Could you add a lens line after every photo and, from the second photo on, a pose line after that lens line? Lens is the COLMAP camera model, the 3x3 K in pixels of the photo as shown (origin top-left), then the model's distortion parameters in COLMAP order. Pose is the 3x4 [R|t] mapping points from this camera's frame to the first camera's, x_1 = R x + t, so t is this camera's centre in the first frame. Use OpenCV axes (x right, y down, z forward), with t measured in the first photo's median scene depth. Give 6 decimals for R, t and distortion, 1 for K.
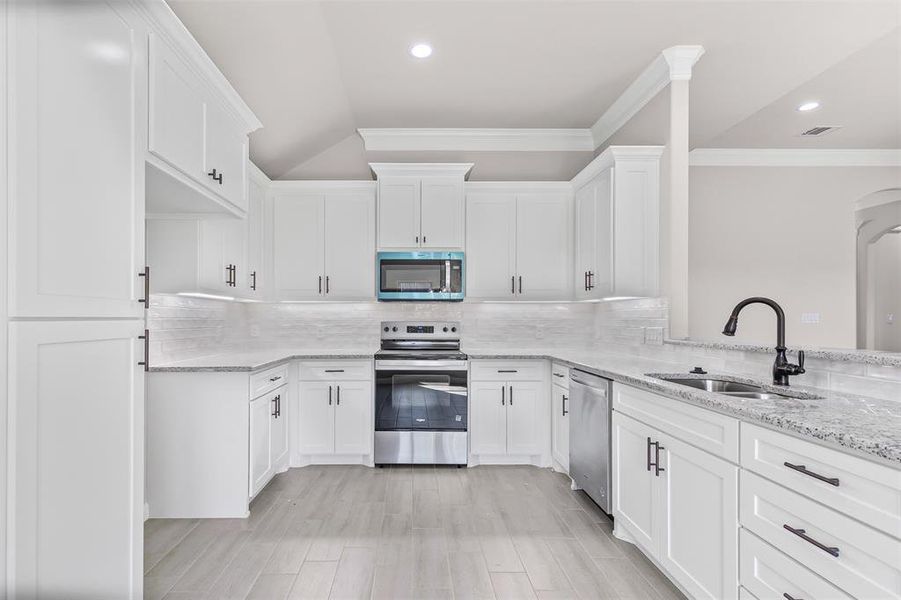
lens RADIAL K [[421.3, 0, 412.5], [0, 421.3, 315.5], [0, 0, 1]] dist [0.004355, -0.000035]
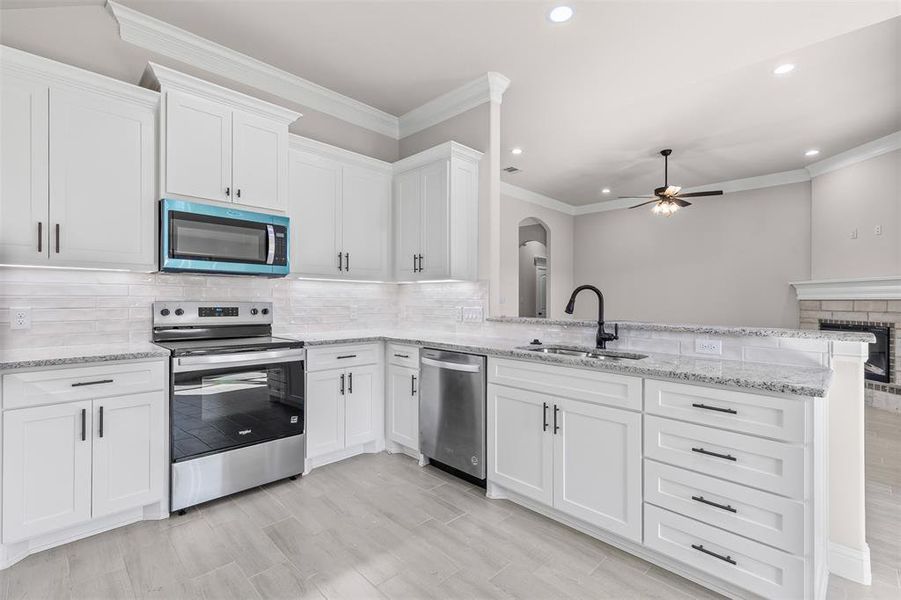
lens RADIAL K [[409.1, 0, 448.2], [0, 409.1, 298.8], [0, 0, 1]] dist [0.003626, -0.000031]
pose [[0.705642, 0.008051, 0.708523, -0.243520], [-0.014910, 0.999883, 0.003488, 0.001494], [-0.708412, -0.013025, 0.705679, 0.225289]]
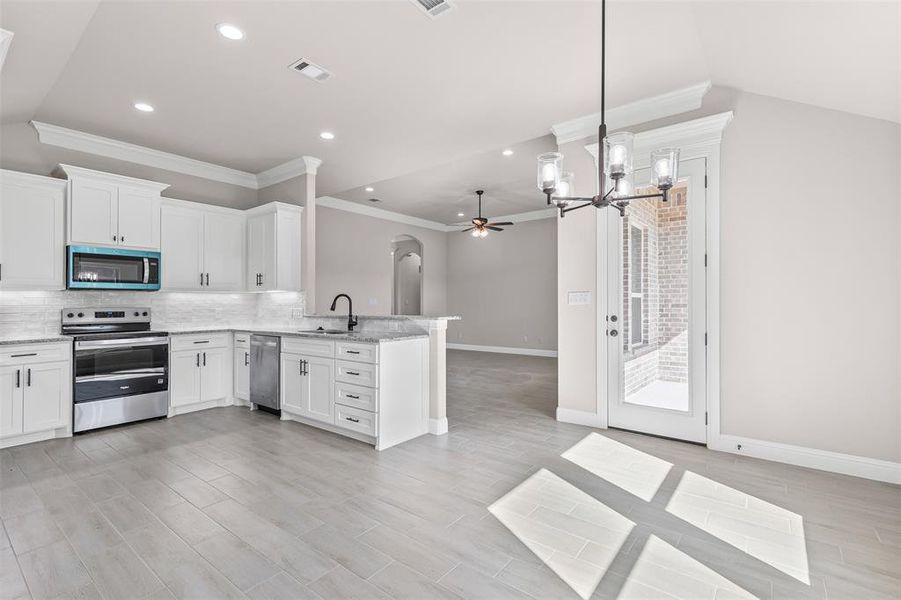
lens RADIAL K [[417.8, 0, 450.9], [0, 417.8, 291.9], [0, 0, 1]] dist [0.003664, 0.000524]
pose [[0.612426, 0.014181, 0.790401, -0.365245], [0.002767, 0.999794, -0.020082, -0.003680], [-0.790523, 0.014486, 0.612261, -0.503657]]
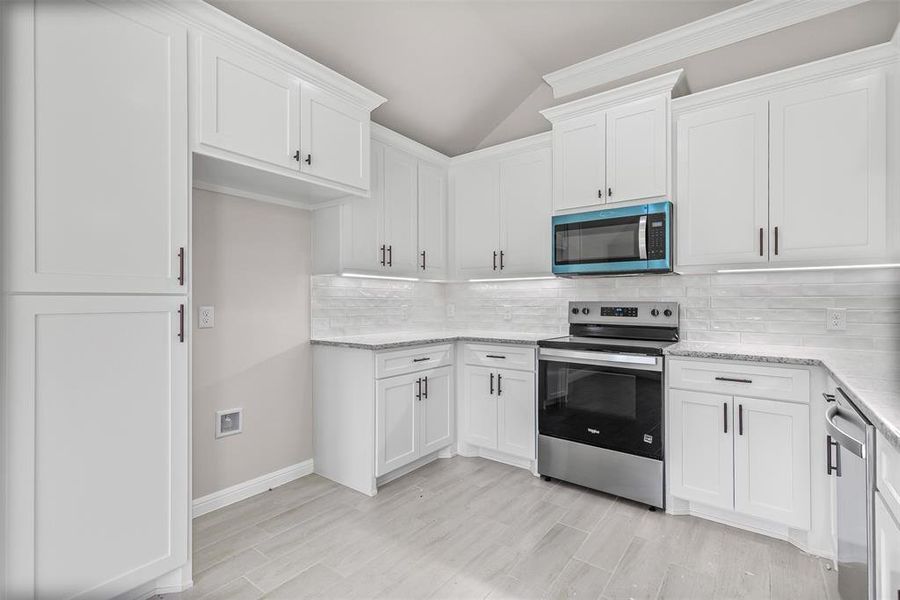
lens RADIAL K [[408.6, 0, 447.7], [0, 408.6, 298.8], [0, 0, 1]] dist [0.003626, -0.000031]
pose [[0.796156, -0.003899, -0.605079, 0.255093], [0.005247, 0.999986, 0.000461, 0.009016], [0.605068, -0.003542, 0.796166, 0.256047]]
